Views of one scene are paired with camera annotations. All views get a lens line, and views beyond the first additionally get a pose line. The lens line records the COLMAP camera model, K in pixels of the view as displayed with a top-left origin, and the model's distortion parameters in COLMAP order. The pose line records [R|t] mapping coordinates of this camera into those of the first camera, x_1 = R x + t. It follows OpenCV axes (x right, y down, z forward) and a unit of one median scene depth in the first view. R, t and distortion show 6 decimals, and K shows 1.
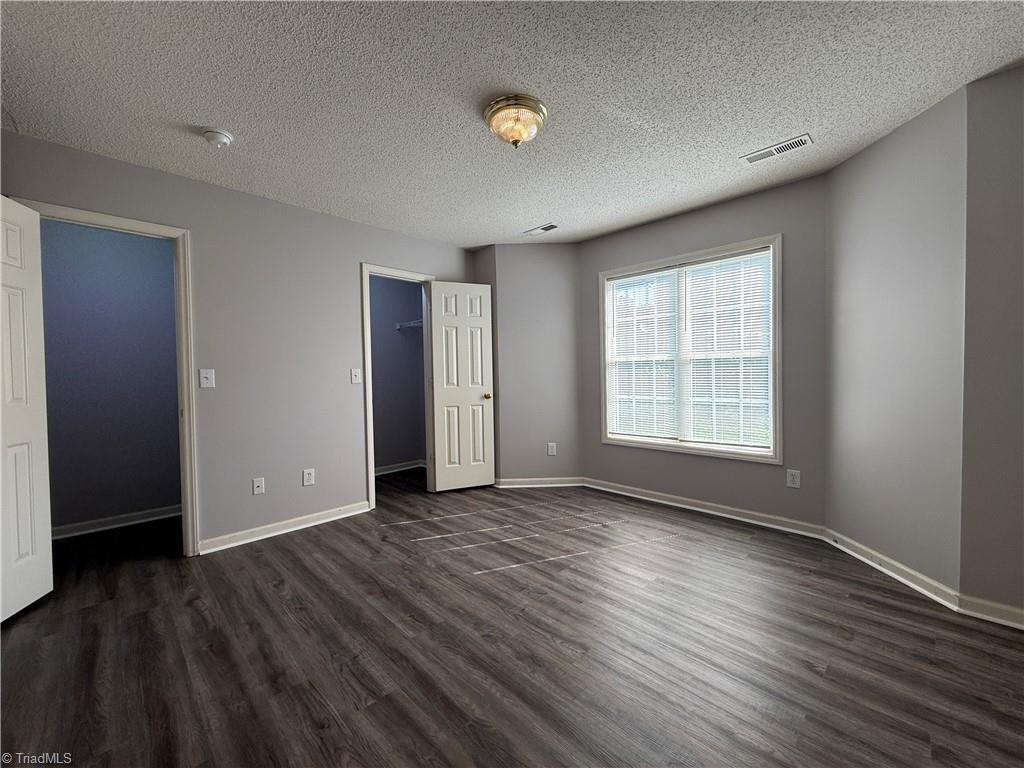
lens RADIAL K [[411.7, 0, 513.8], [0, 411.7, 382.4], [0, 0, 1]] dist [-0.000054, -0.000149]
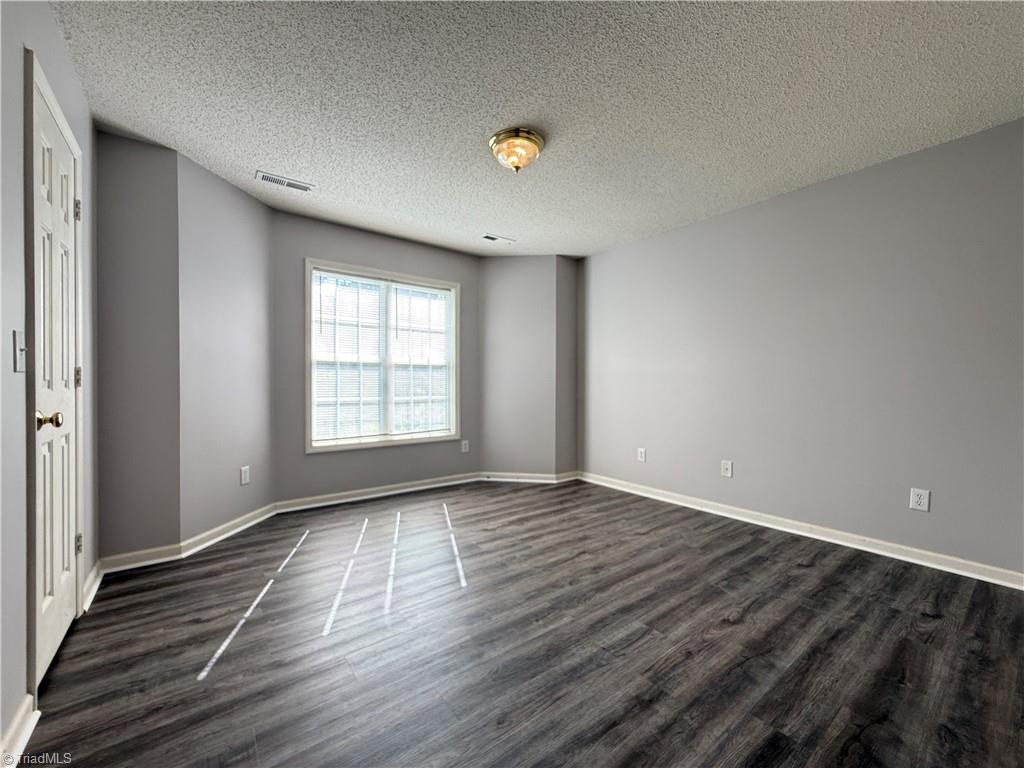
lens RADIAL K [[411.7, 0, 513.8], [0, 411.7, 382.4], [0, 0, 1]] dist [-0.000054, -0.000149]
pose [[0.124028, 0.018007, 0.992115, -0.822868], [0.015463, 0.999679, -0.020078, 0.030347], [-0.992158, 0.017831, 0.123709, 0.638120]]
